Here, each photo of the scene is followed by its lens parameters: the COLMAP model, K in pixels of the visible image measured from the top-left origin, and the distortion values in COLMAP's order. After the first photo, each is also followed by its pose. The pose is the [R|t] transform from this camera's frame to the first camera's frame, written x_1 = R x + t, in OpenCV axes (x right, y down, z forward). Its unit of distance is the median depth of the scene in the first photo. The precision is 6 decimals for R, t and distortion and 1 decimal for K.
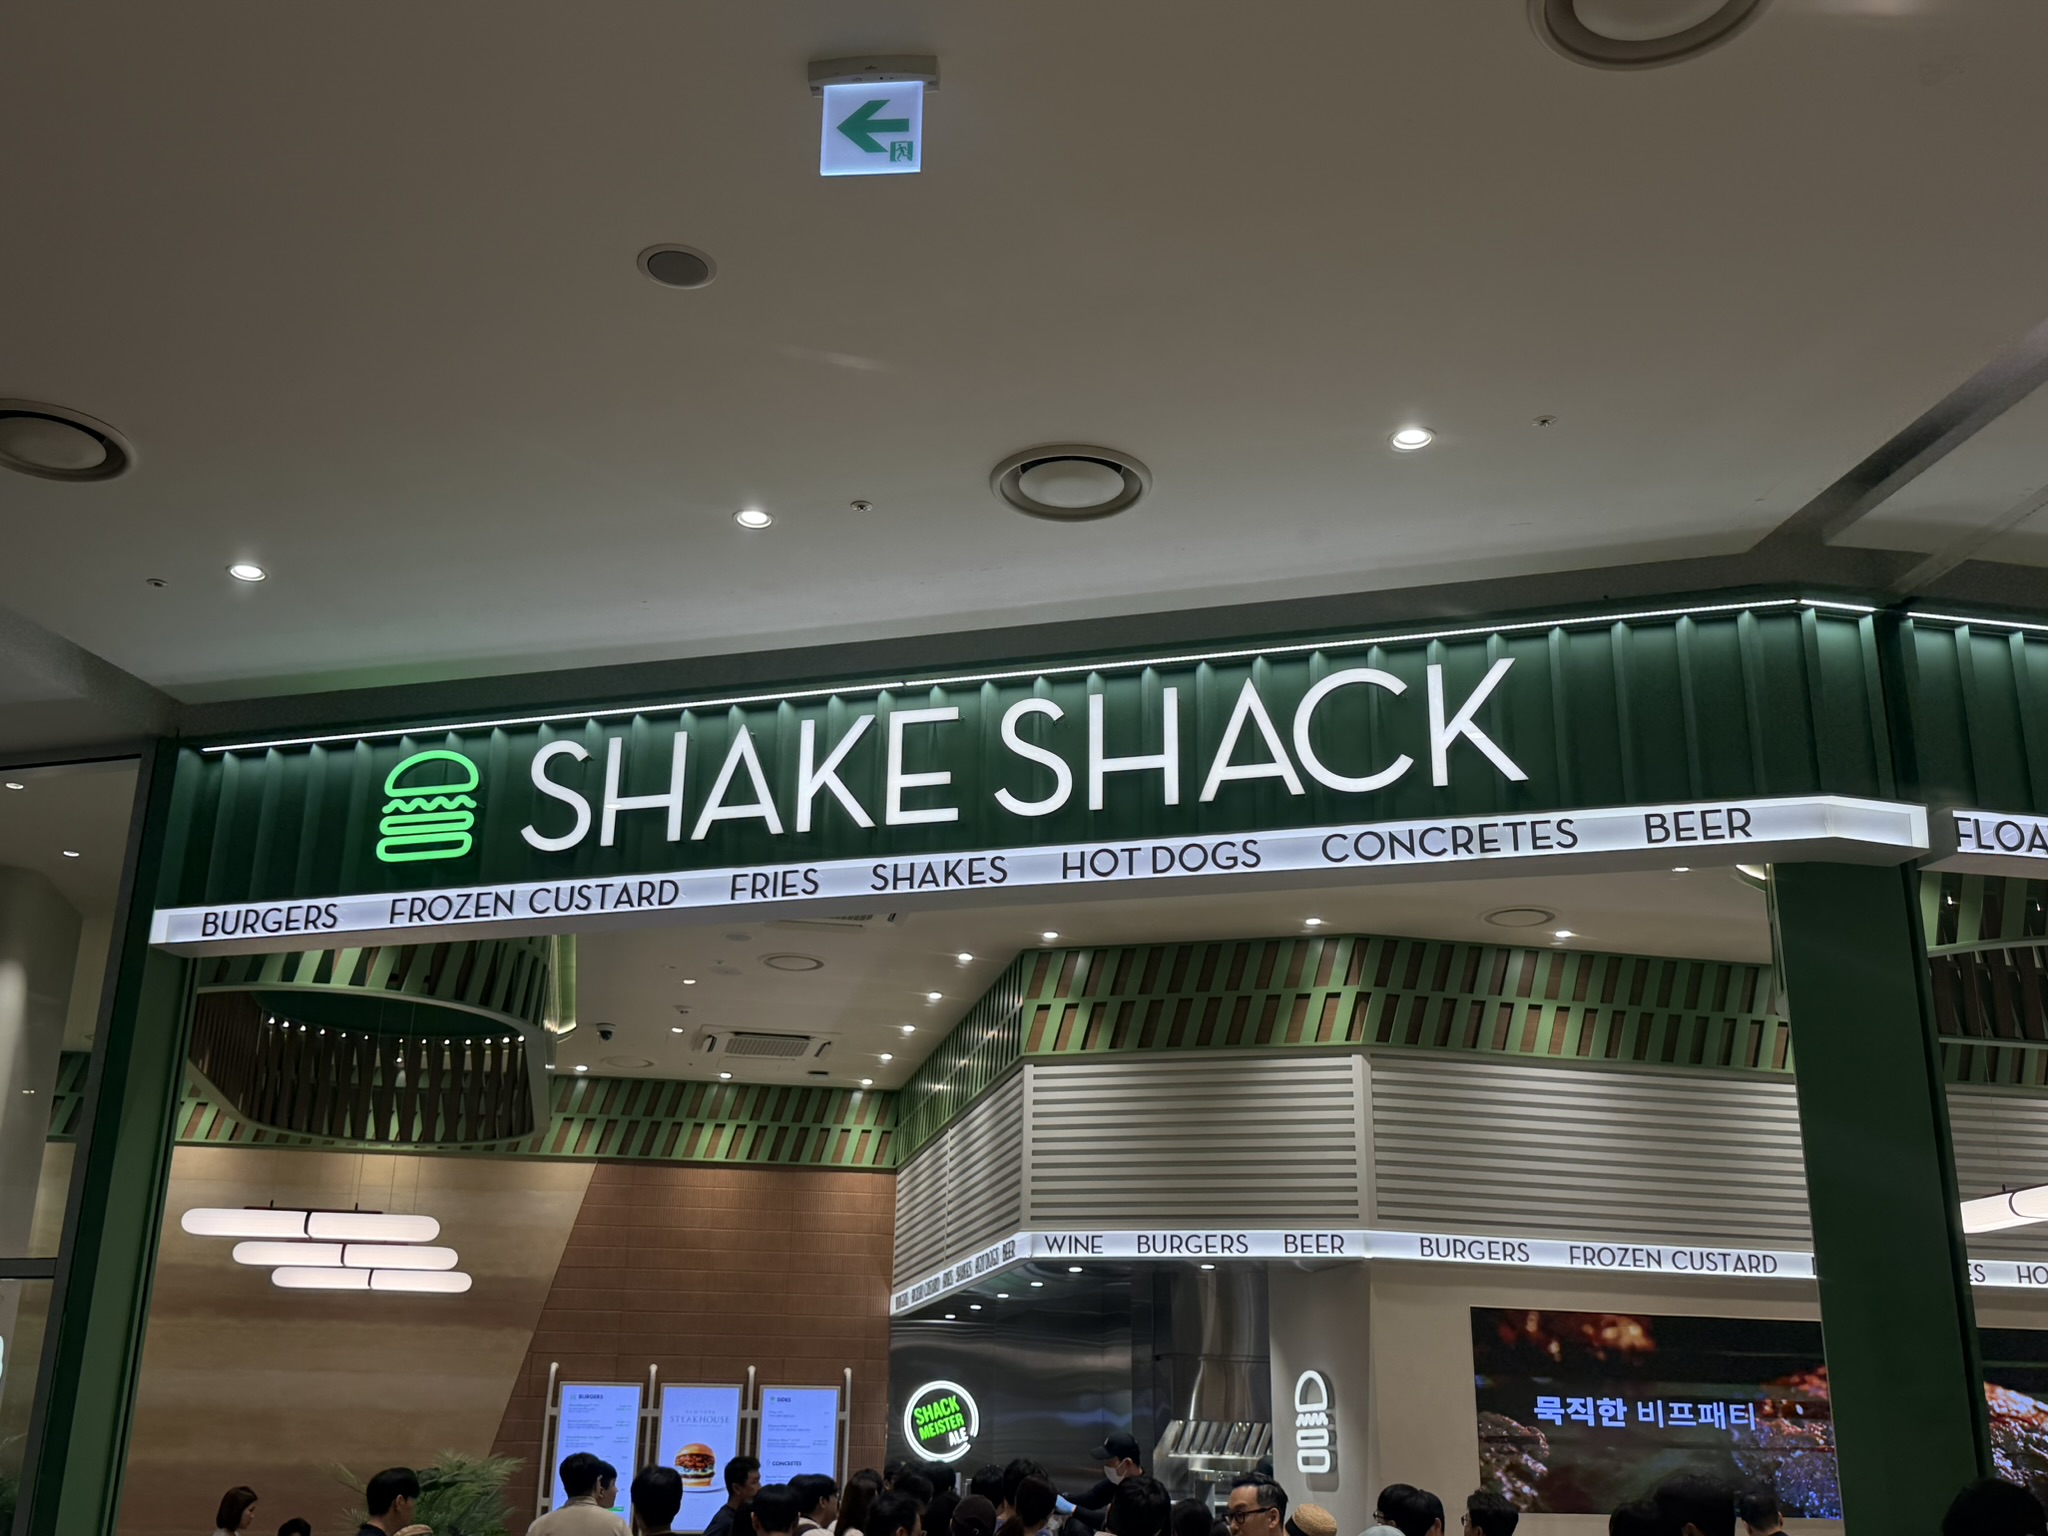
lens RADIAL K [[2025.5, 0, 1024.0], [0, 2025.5, 768.0], [0, 0, 1]] dist [0.209363, -0.450694]
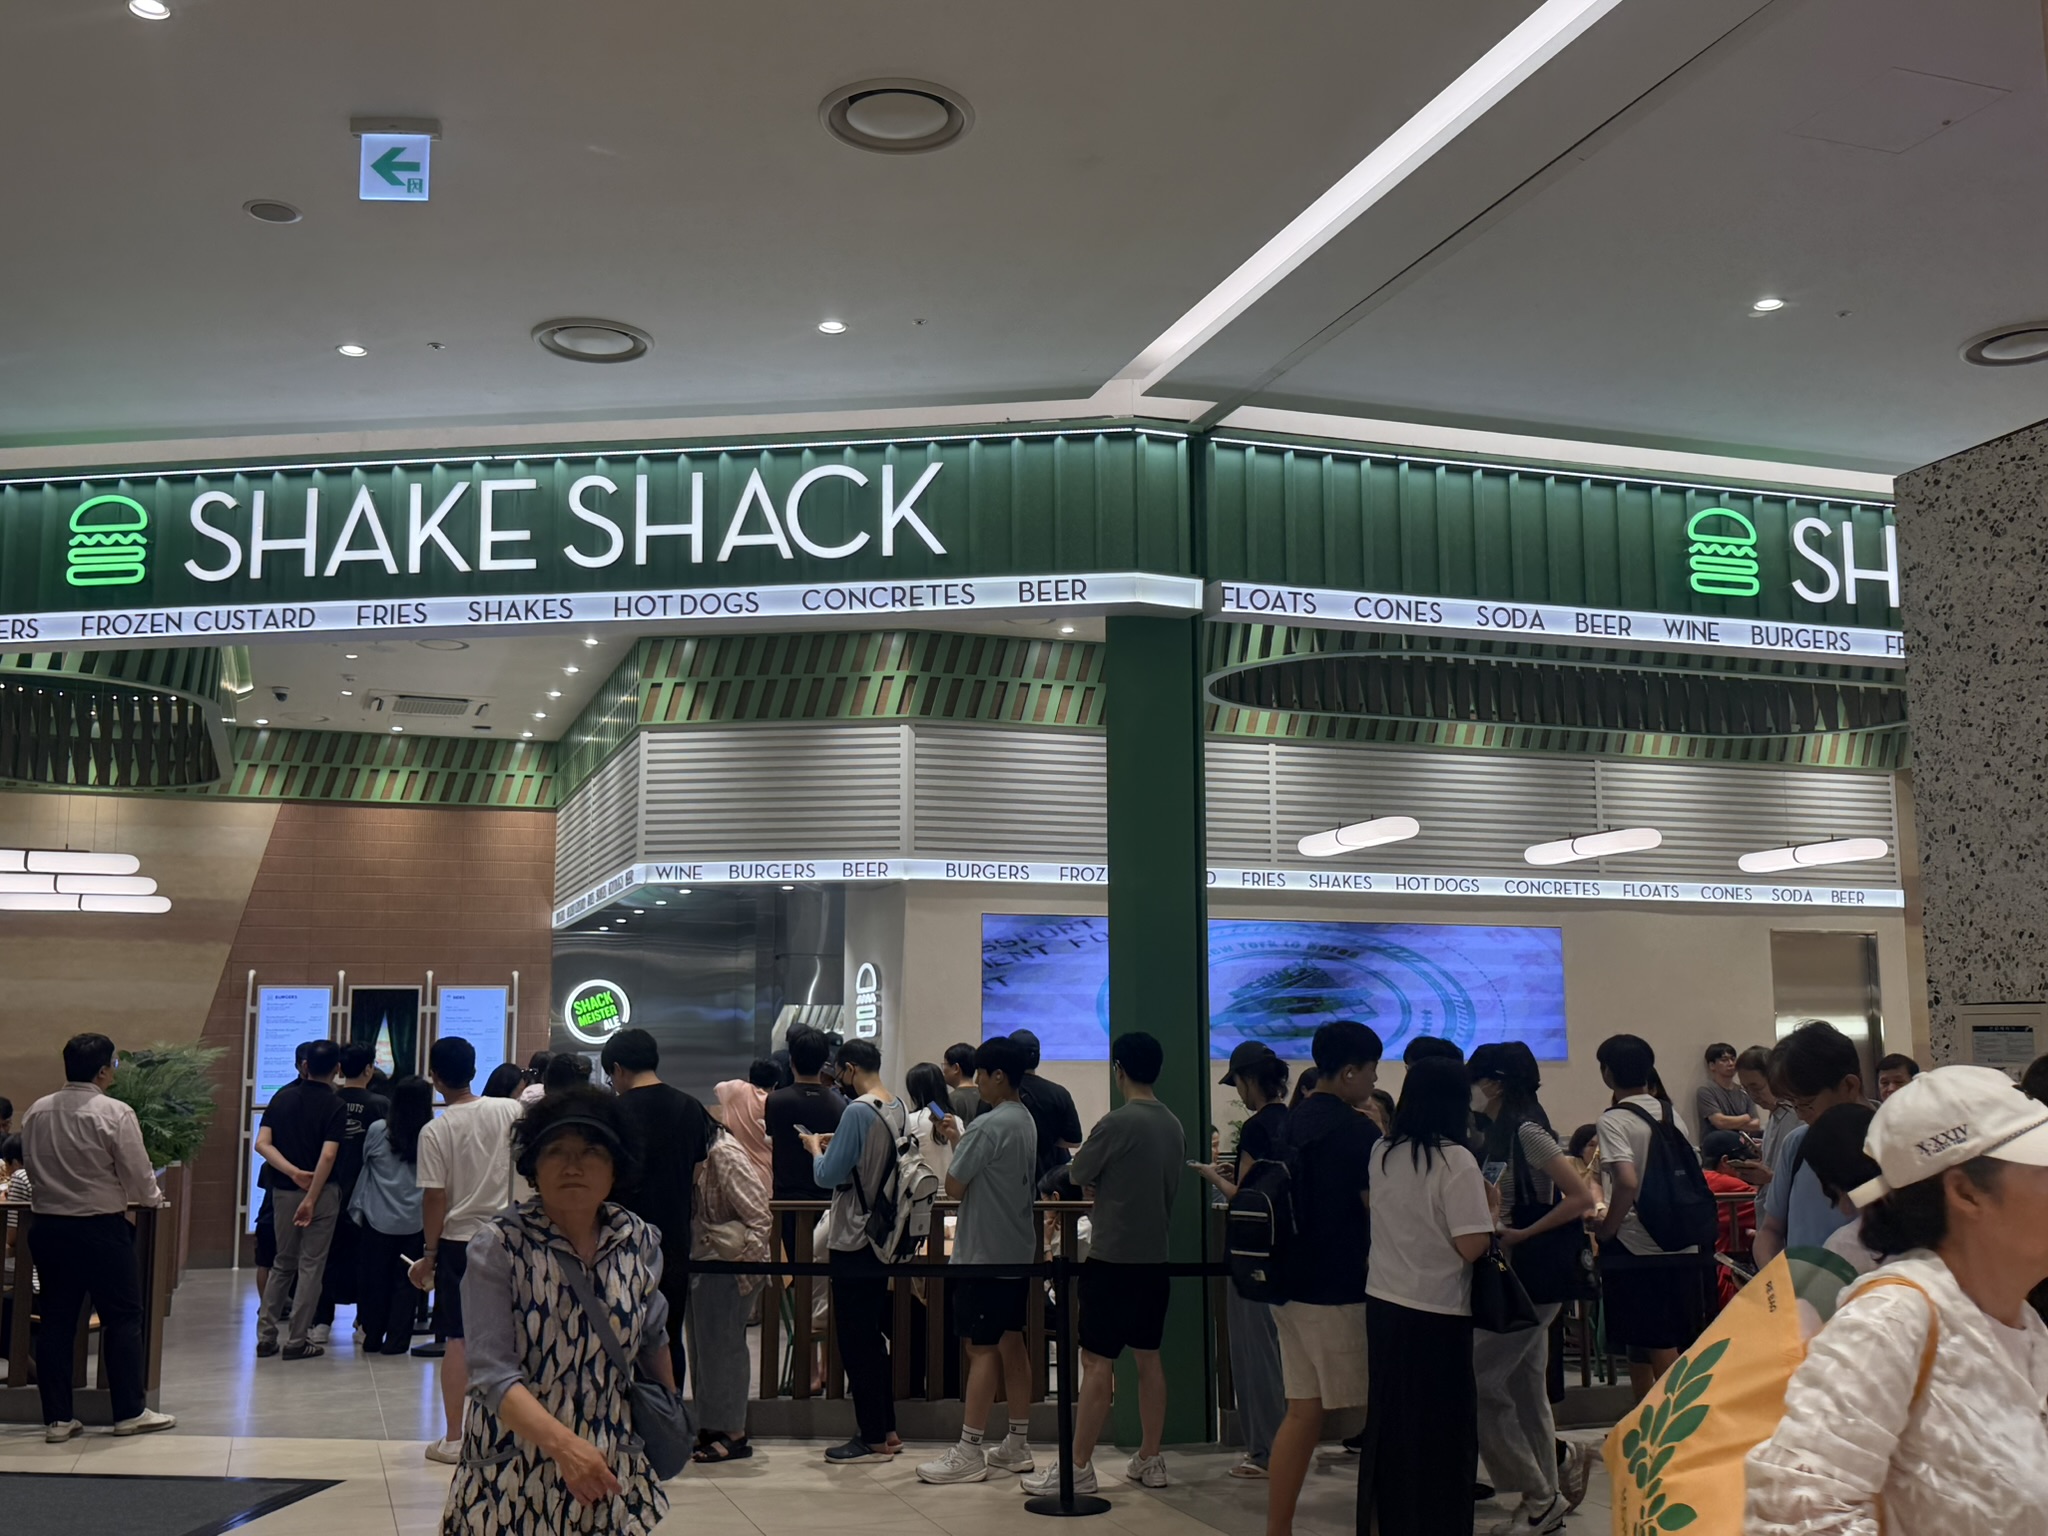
lens RADIAL K [[2025.5, 0, 1024.0], [0, 2025.5, 768.0], [0, 0, 1]] dist [0.209363, -0.450694]
pose [[0.991234, -0.002515, 0.132098, 0.086845], [-0.021797, 0.983007, 0.182271, -0.079334], [-0.130311, -0.183553, 0.974334, -0.295946]]
